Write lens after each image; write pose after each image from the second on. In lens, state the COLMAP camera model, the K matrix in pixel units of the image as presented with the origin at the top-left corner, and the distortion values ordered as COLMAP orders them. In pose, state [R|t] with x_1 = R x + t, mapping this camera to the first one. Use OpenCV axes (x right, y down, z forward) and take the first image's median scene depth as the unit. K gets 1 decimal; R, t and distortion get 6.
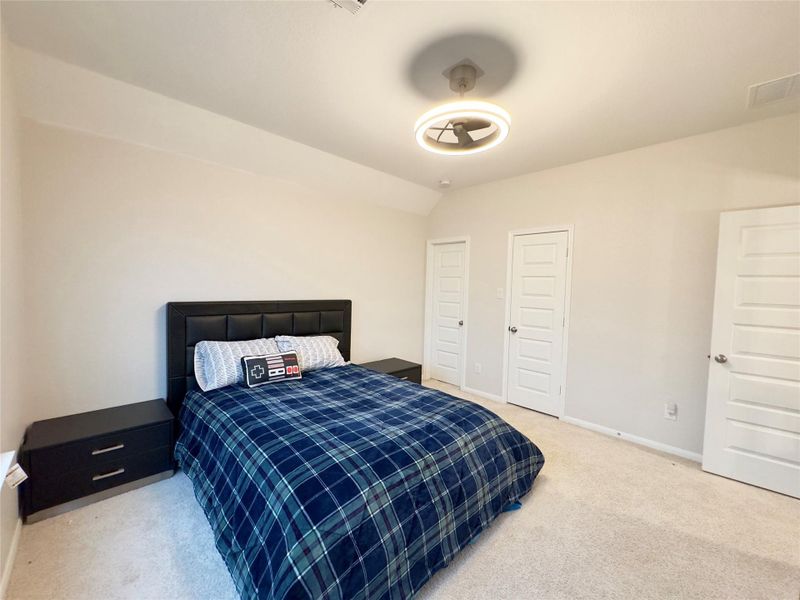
lens RADIAL K [[321.9, 0, 400.0], [0, 321.9, 300.0], [0, 0, 1]] dist [-0.001670, -0.000159]
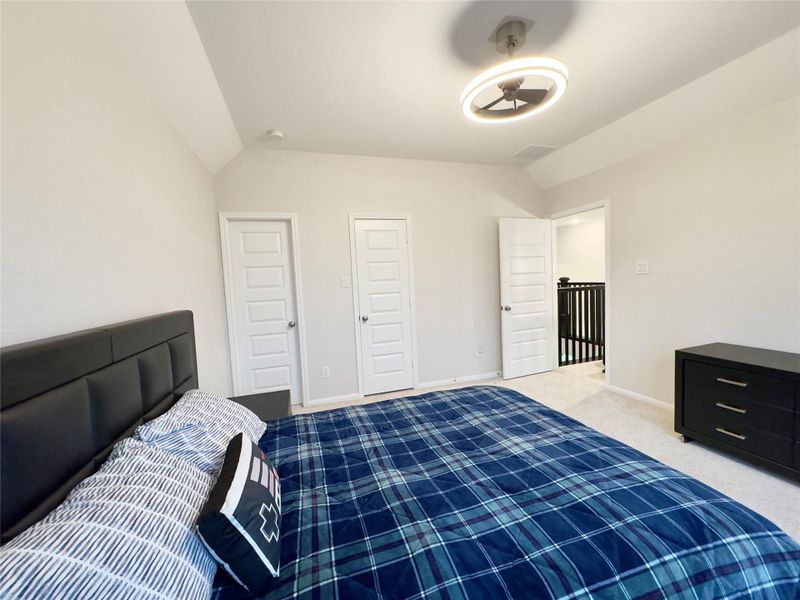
lens RADIAL K [[321.9, 0, 400.0], [0, 321.9, 300.0], [0, 0, 1]] dist [-0.001670, -0.000159]
pose [[0.448983, -0.106962, 0.887115, -0.593028], [0.103594, 0.992346, 0.067220, -0.020263], [-0.887515, 0.061719, 0.456627, 0.631896]]
